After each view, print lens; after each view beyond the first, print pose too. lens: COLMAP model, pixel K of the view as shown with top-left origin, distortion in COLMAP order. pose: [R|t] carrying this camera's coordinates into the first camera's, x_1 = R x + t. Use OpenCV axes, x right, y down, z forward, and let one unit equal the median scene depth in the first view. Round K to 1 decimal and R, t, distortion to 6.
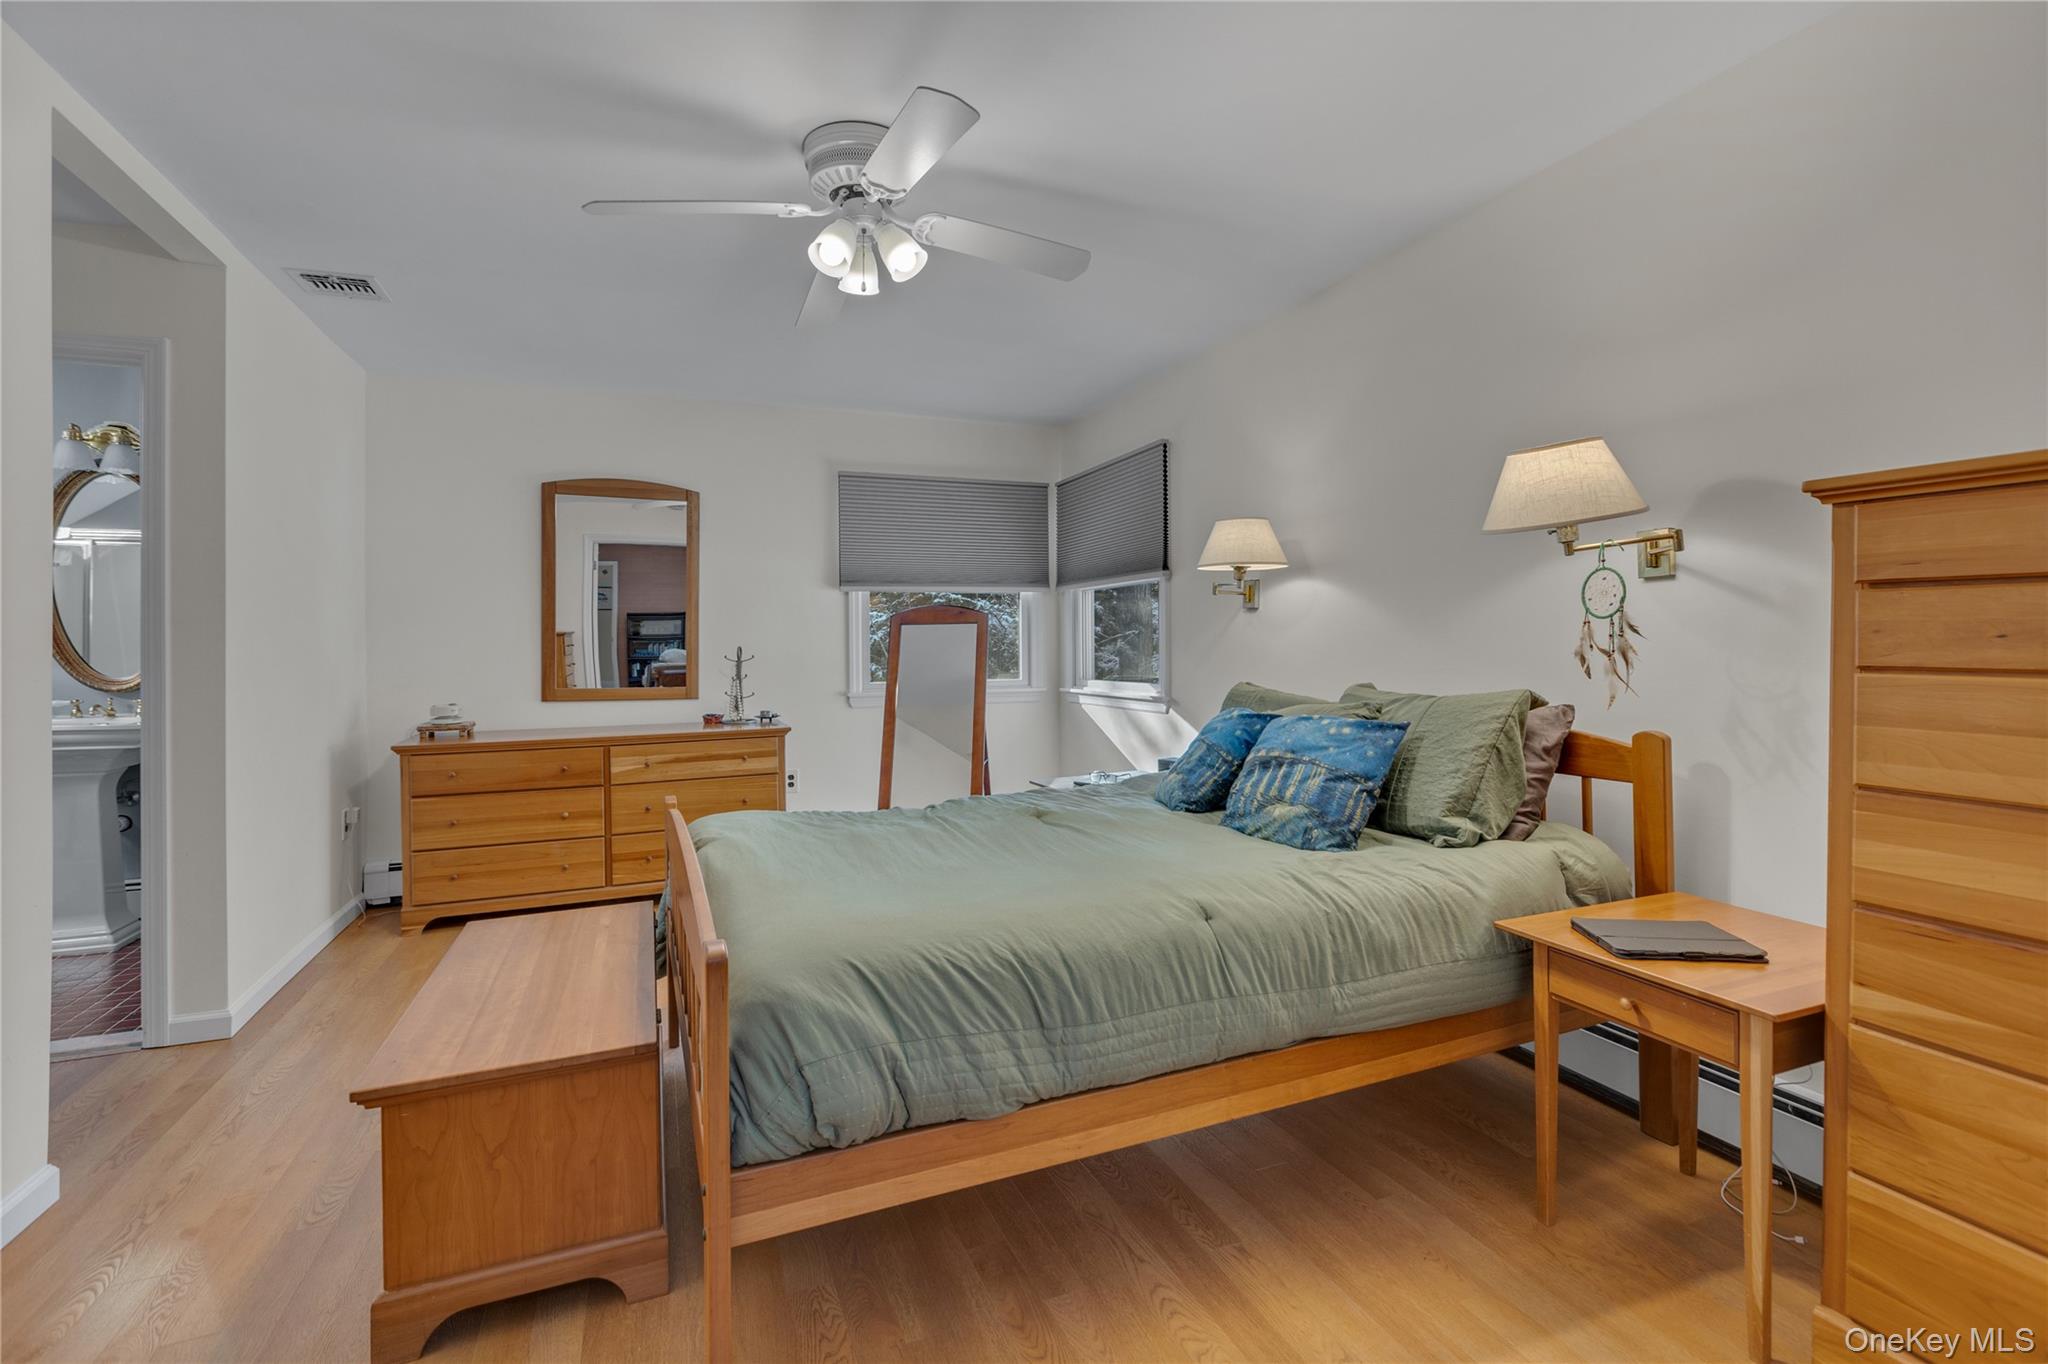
lens RADIAL K [[956.6, 0, 1017.1], [0, 956.6, 661.9], [0, 0, 1]] dist [-0.002560, -0.000469]
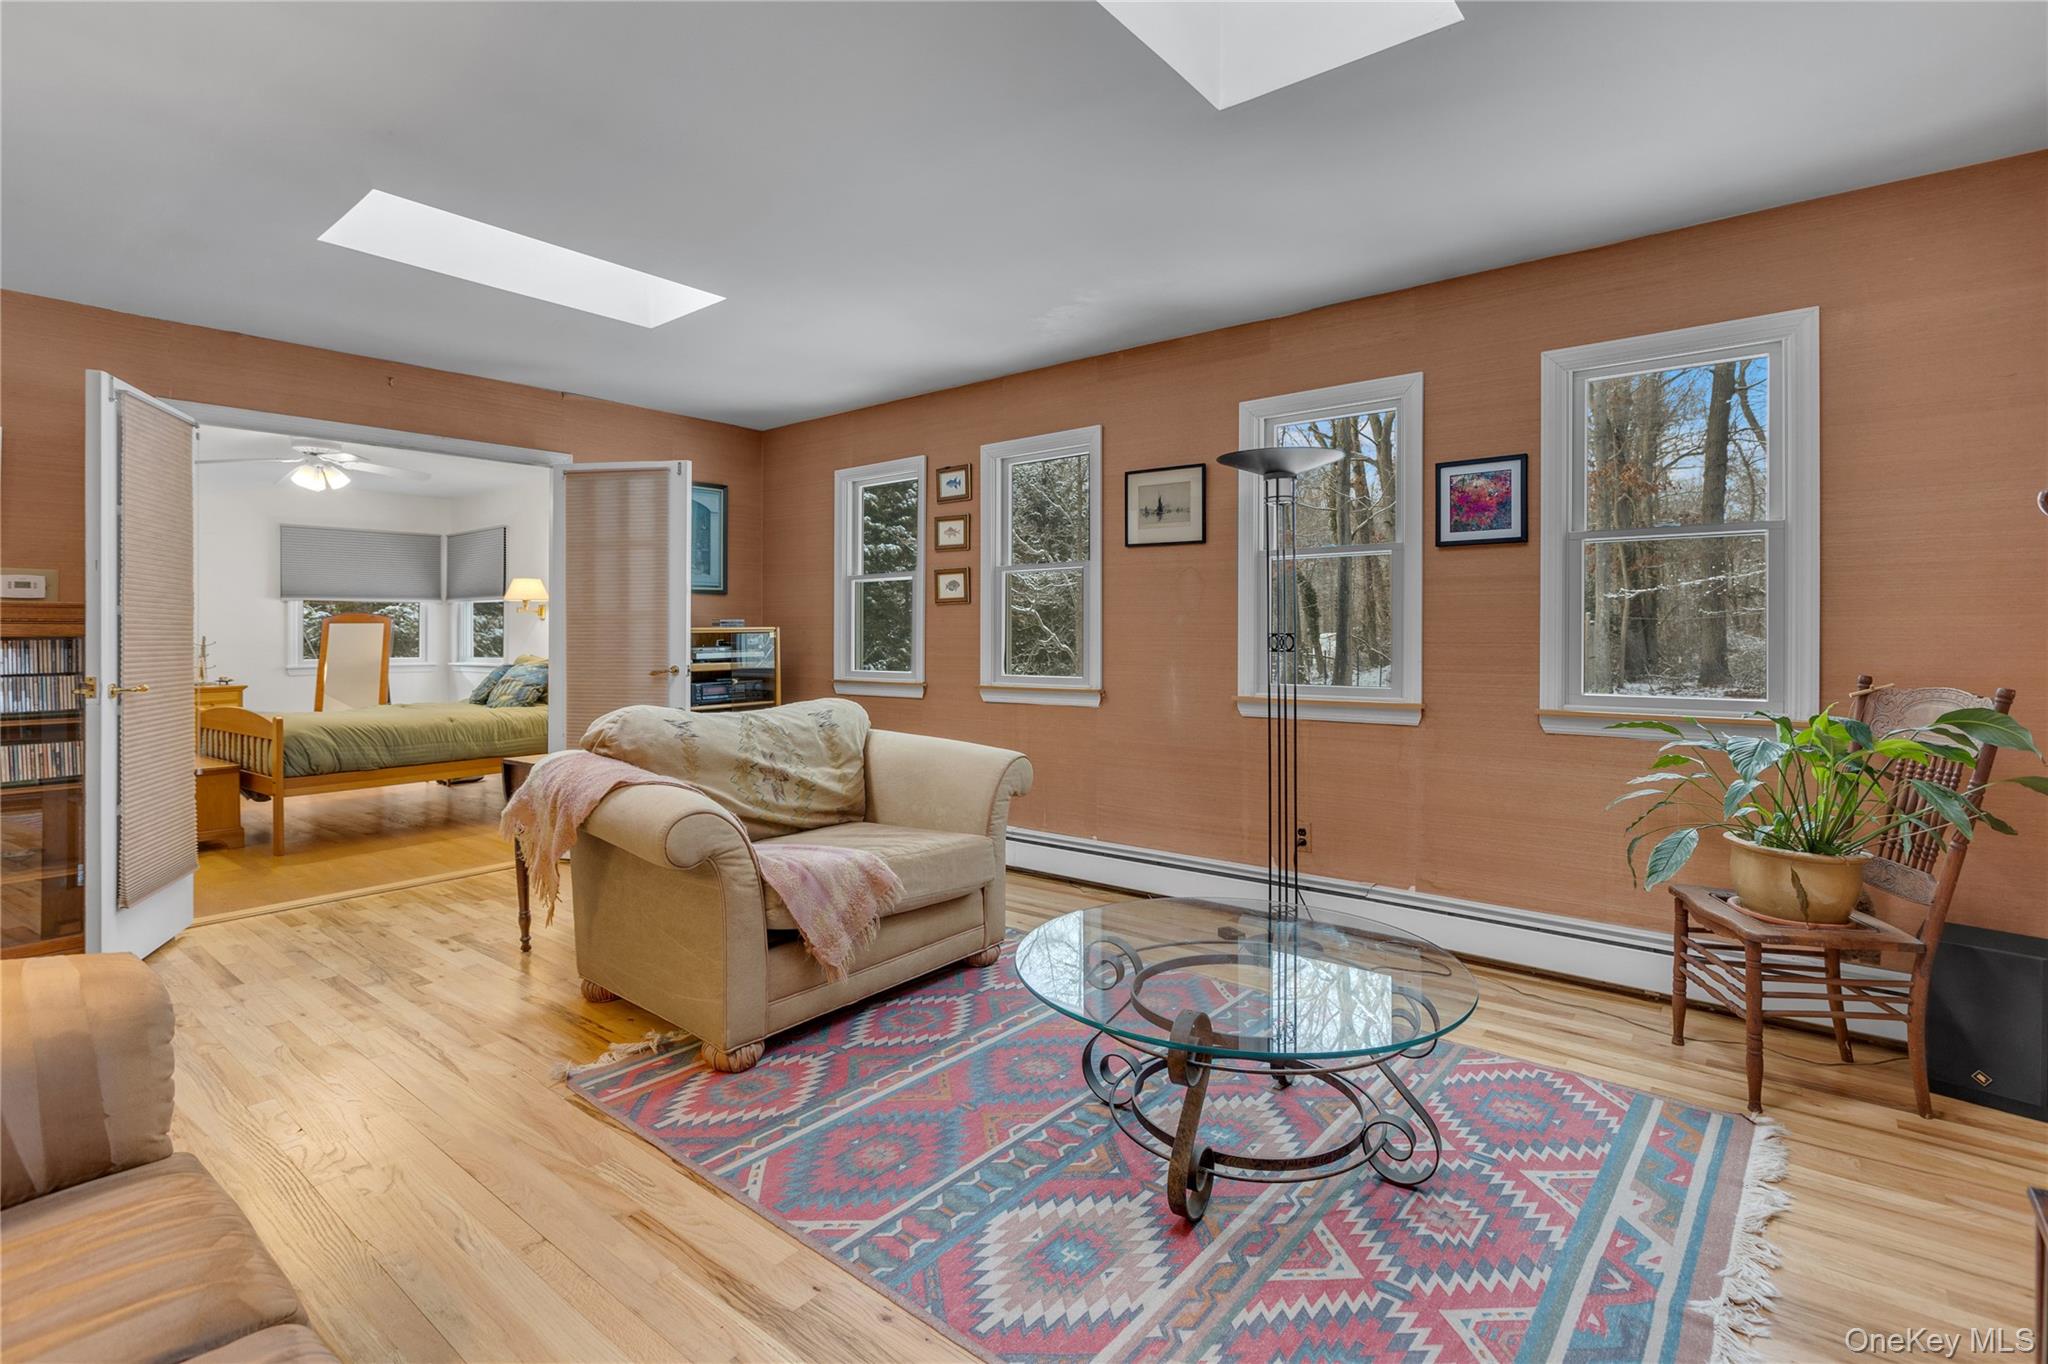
lens RADIAL K [[975.2, 0, 1033.4], [0, 975.2, 642.0], [0, 0, 1]] dist [-0.015793, -0.001199]
pose [[0.868269, 0.000161, 0.496093, 0.095633], [0.006181, 0.999919, -0.011143, 0.016647], [-0.496054, 0.012741, 0.868198, -0.956697]]
